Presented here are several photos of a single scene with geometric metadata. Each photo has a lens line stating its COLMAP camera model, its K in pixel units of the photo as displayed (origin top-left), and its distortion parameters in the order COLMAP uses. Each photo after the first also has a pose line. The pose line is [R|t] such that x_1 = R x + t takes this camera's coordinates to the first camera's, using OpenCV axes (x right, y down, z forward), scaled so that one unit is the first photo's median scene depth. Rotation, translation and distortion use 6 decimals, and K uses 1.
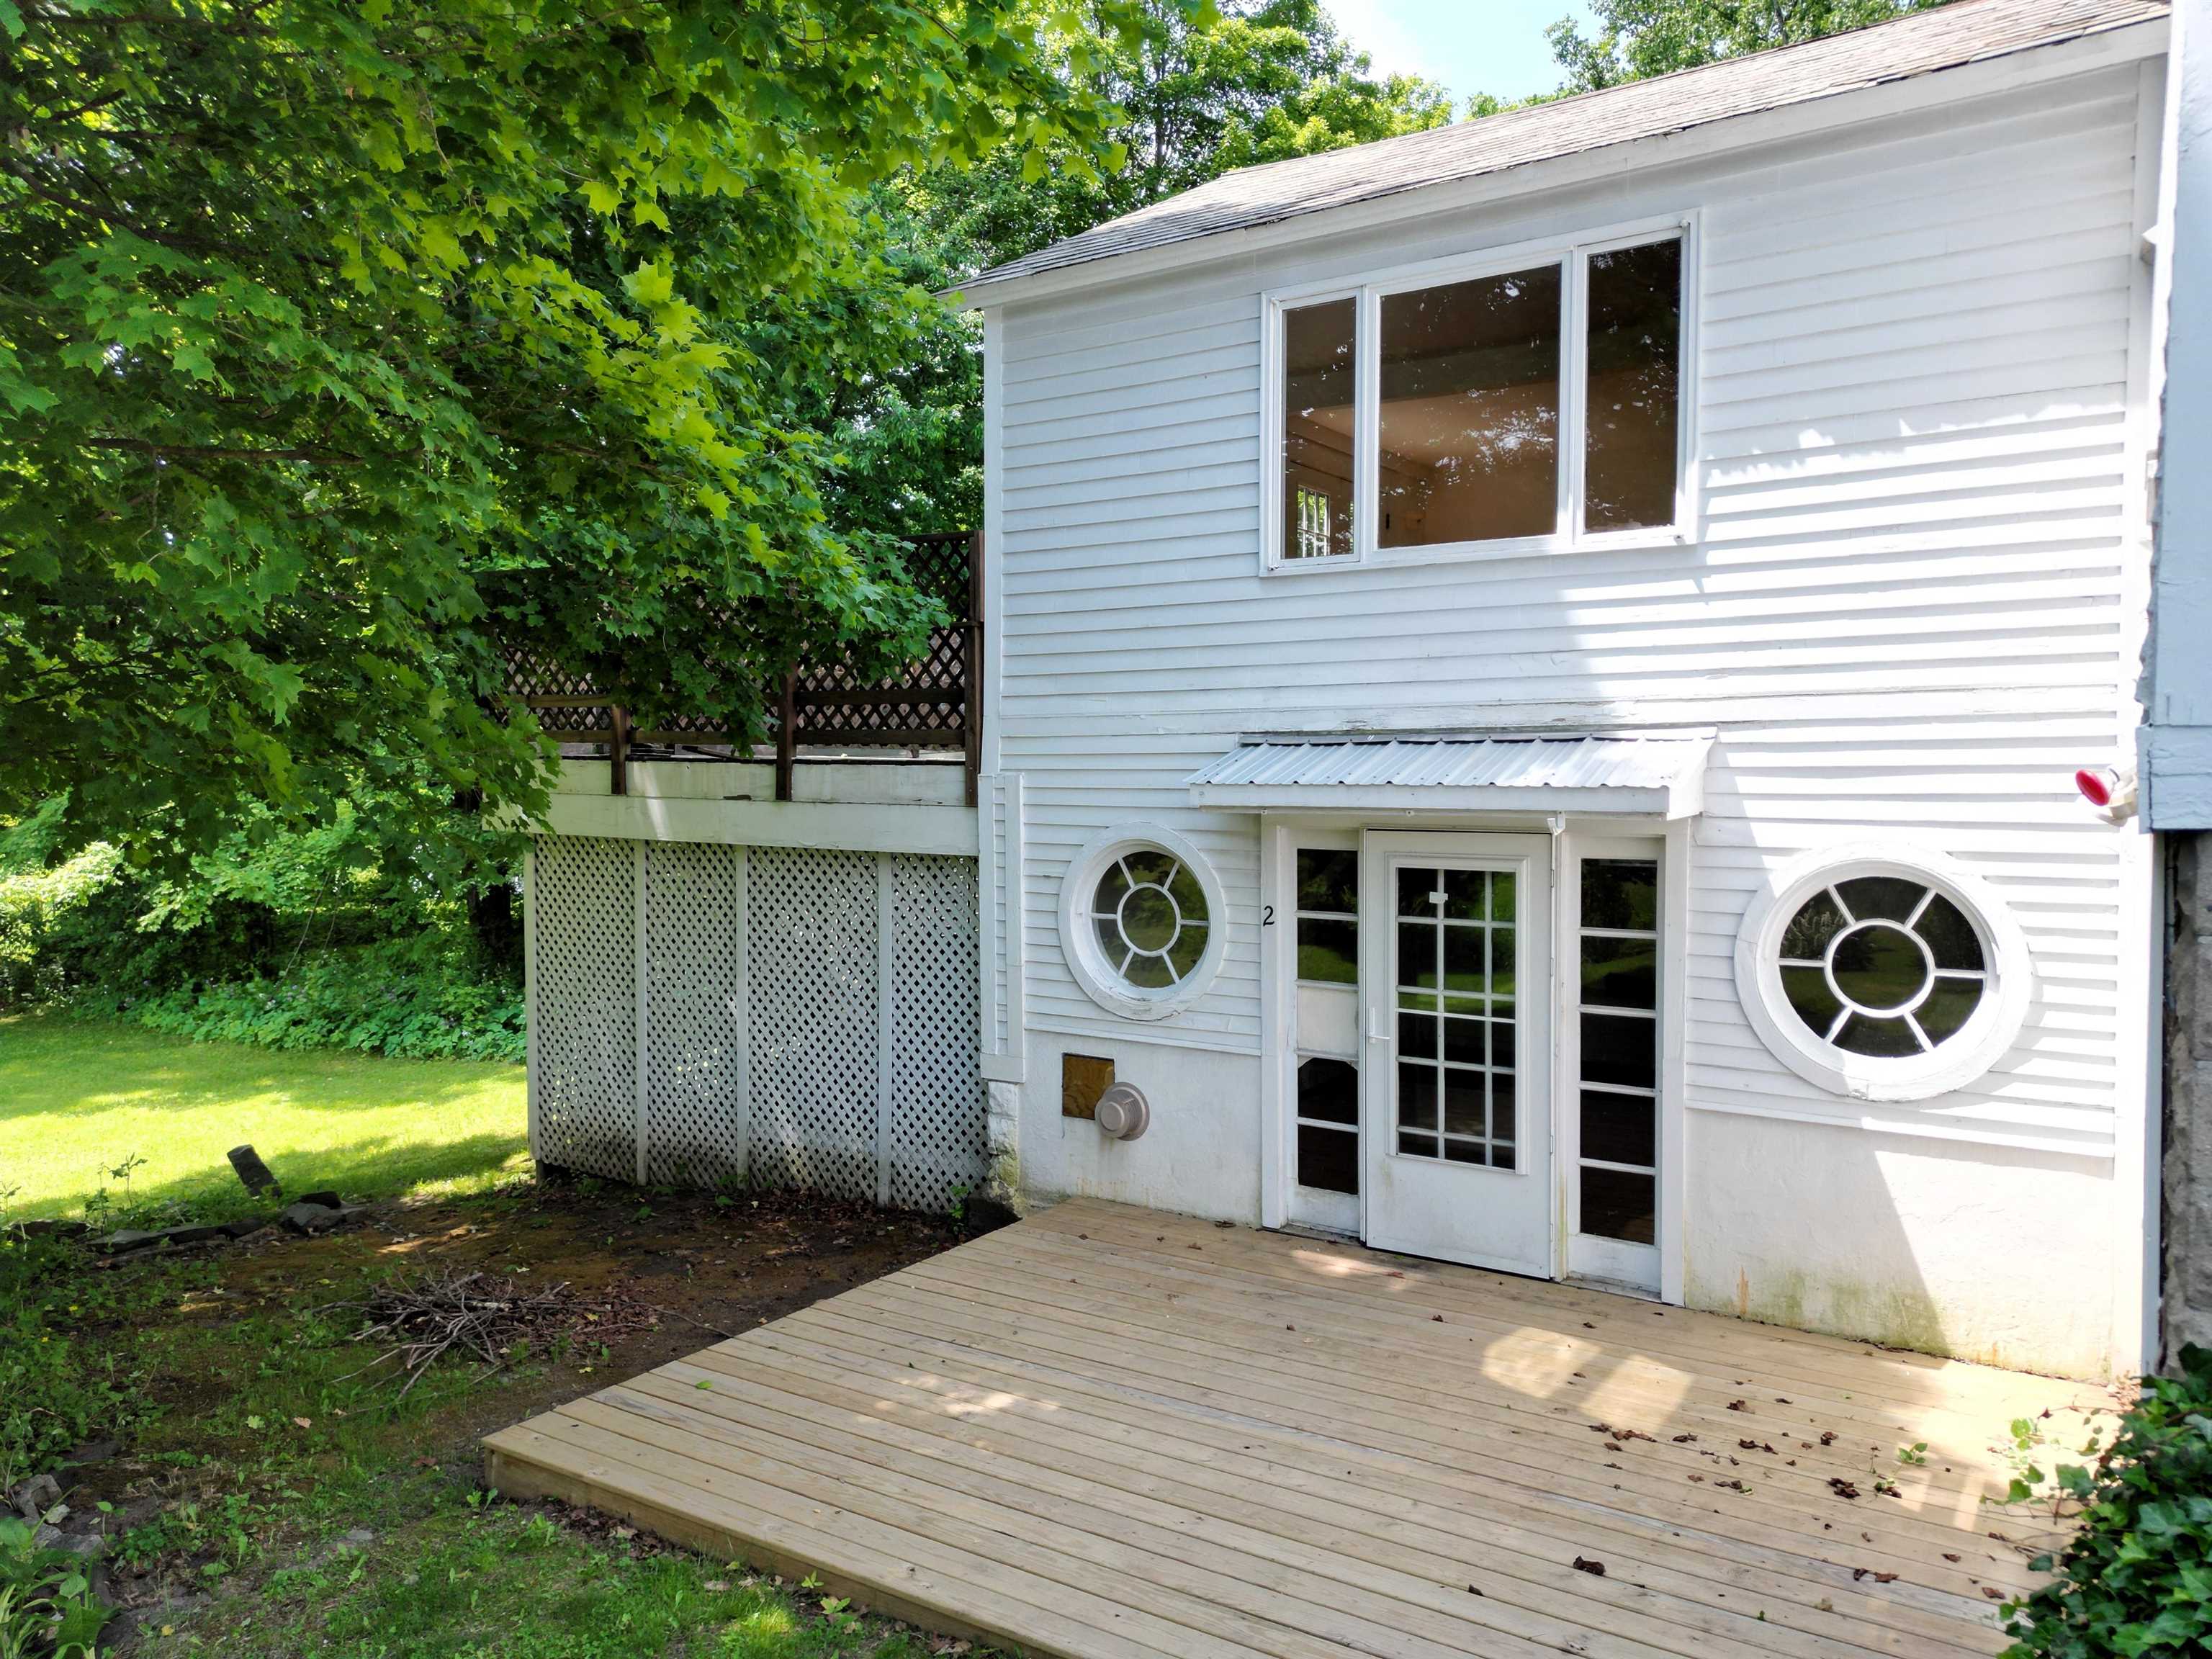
lens RADIAL K [[1573.3, 0, 1109.8], [0, 1573.3, 889.5], [0, 0, 1]] dist [0.085810, -0.098723]
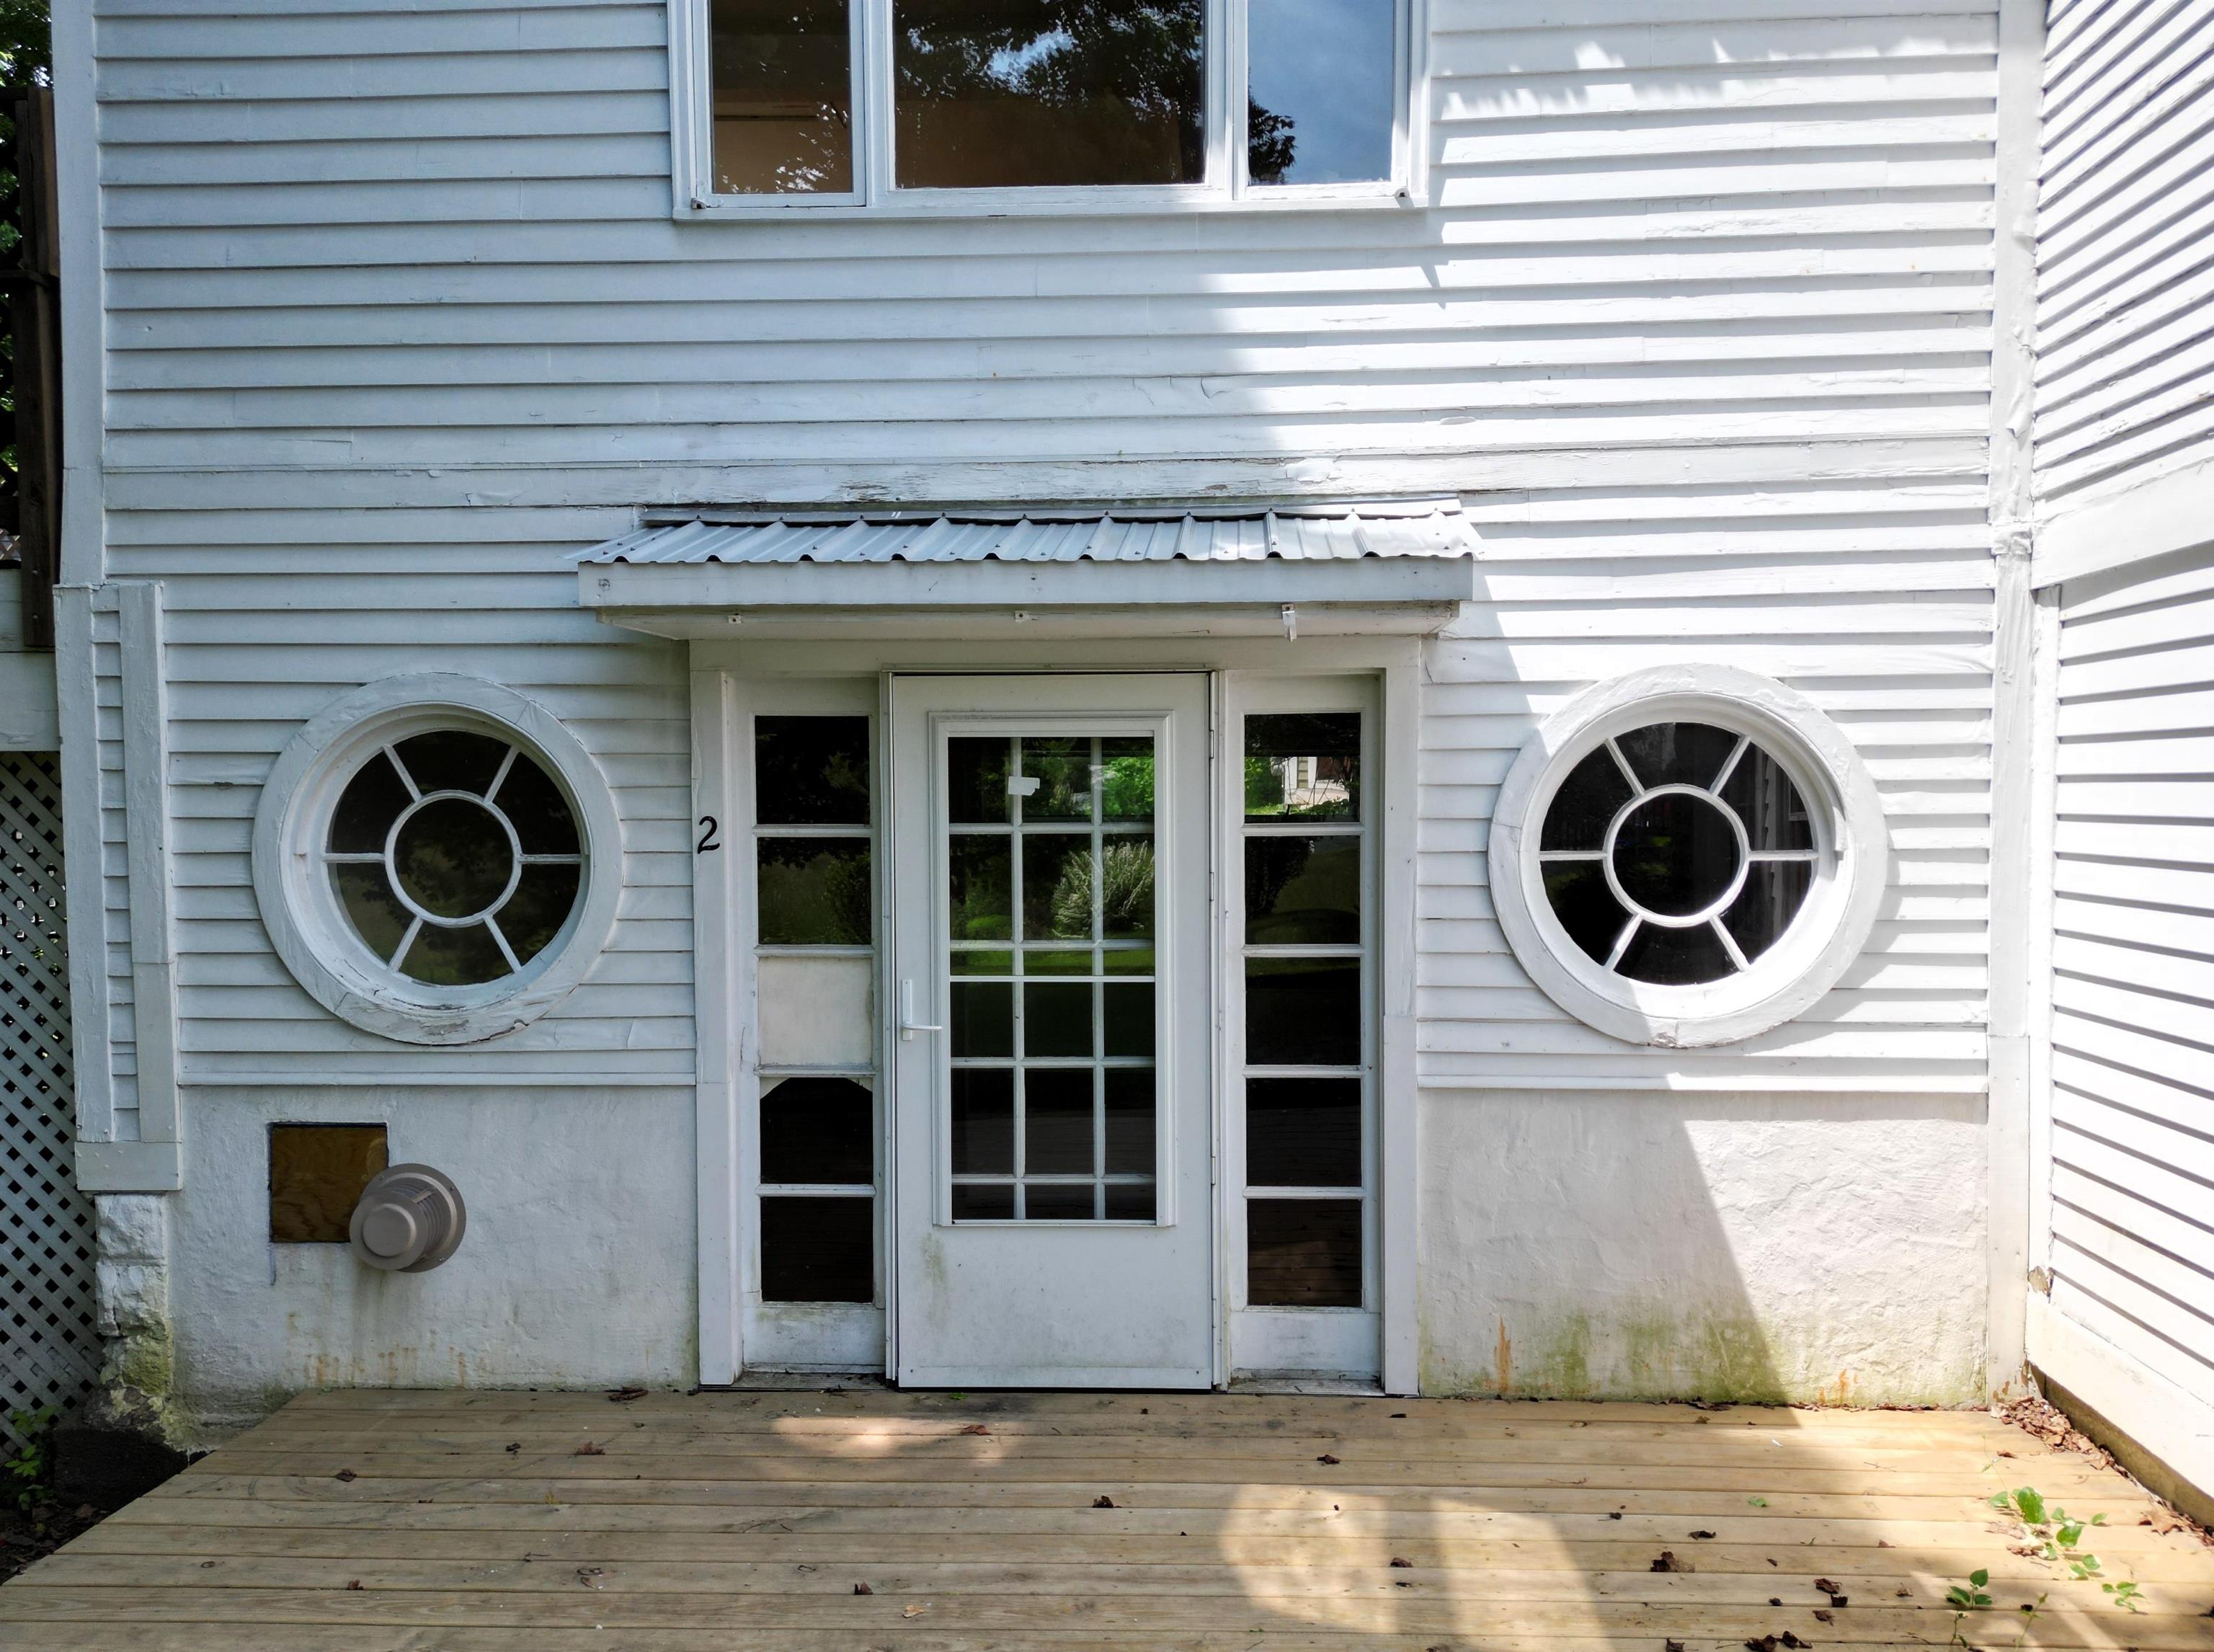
lens RADIAL K [[1574.8, 0, 1110.8], [0, 1574.8, 886.0], [0, 0, 1]] dist [0.085810, -0.098723]
pose [[0.856682, -0.030352, 0.514952, -0.072979], [0.045013, 0.998858, -0.016009, 0.054401], [-0.513878, 0.036894, 0.857070, 0.467169]]
